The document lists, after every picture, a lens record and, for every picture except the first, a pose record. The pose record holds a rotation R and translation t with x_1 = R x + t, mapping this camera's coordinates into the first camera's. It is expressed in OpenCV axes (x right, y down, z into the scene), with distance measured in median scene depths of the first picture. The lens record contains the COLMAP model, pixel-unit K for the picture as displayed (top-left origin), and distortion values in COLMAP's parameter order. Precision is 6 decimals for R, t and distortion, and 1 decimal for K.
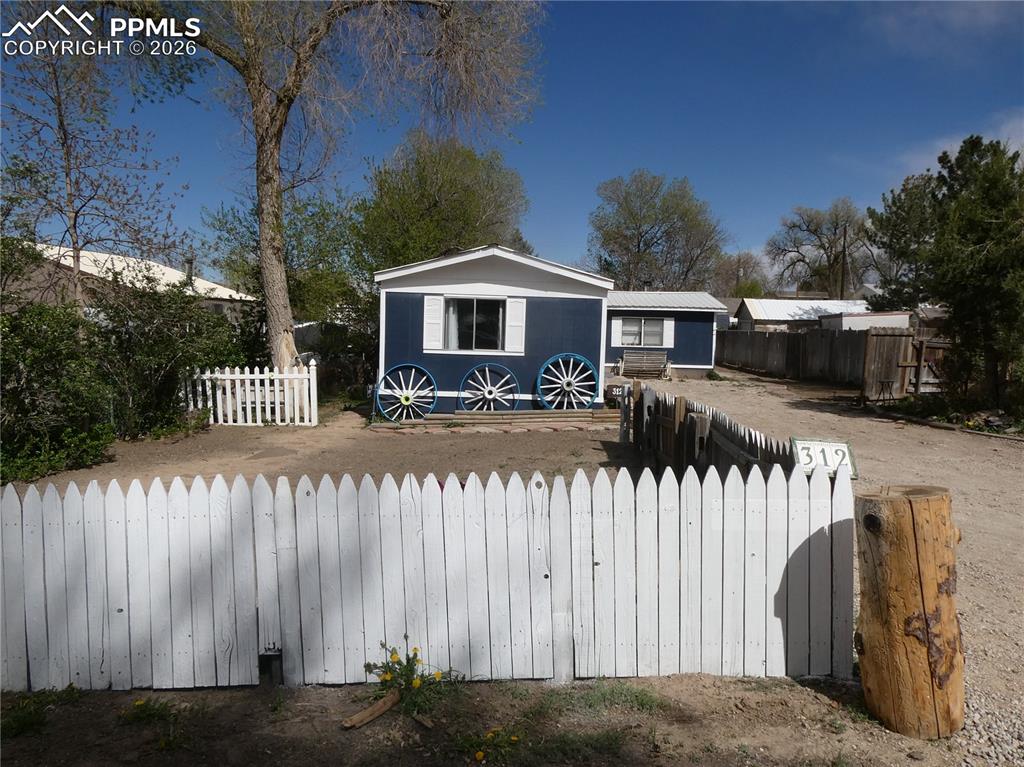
lens RADIAL K [[729.1, 0, 511.9], [0, 729.1, 383.5], [0, 0, 1]] dist [-0.012851, -0.010082]
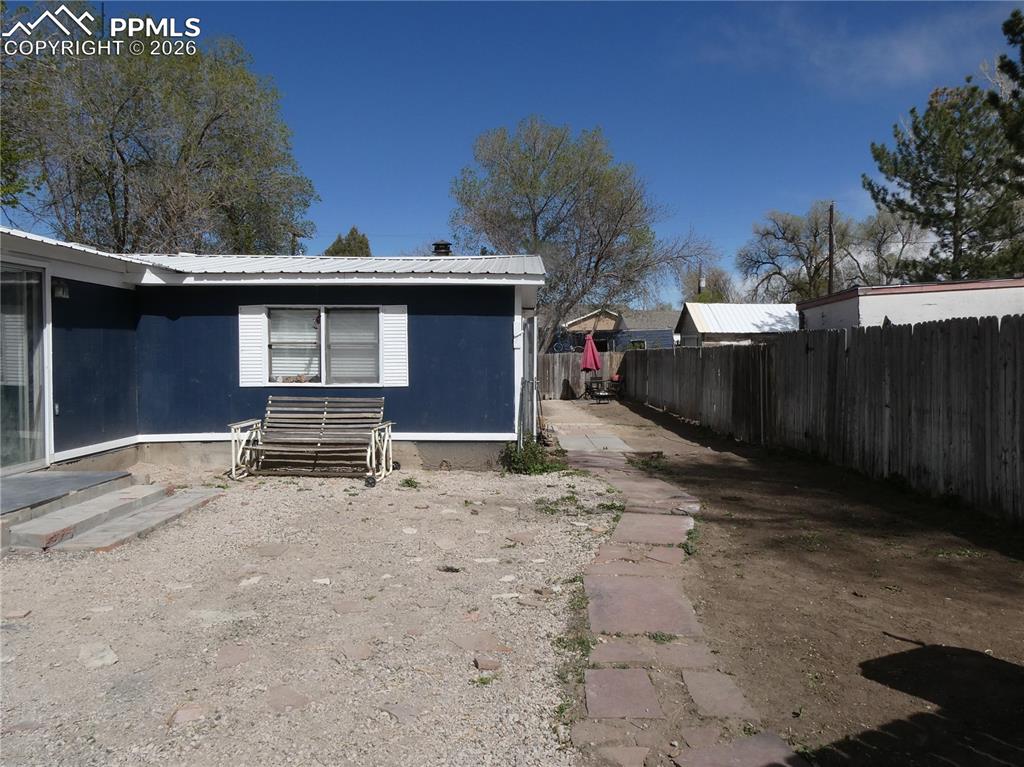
lens RADIAL K [[729.1, 0, 511.6], [0, 729.1, 381.7], [0, 0, 1]] dist [-0.012851, -0.010082]
pose [[0.999622, -0.019280, 0.019613, 0.214724], [0.020147, 0.998782, -0.045046, -0.026895], [-0.018721, 0.045424, 0.998792, 0.506928]]
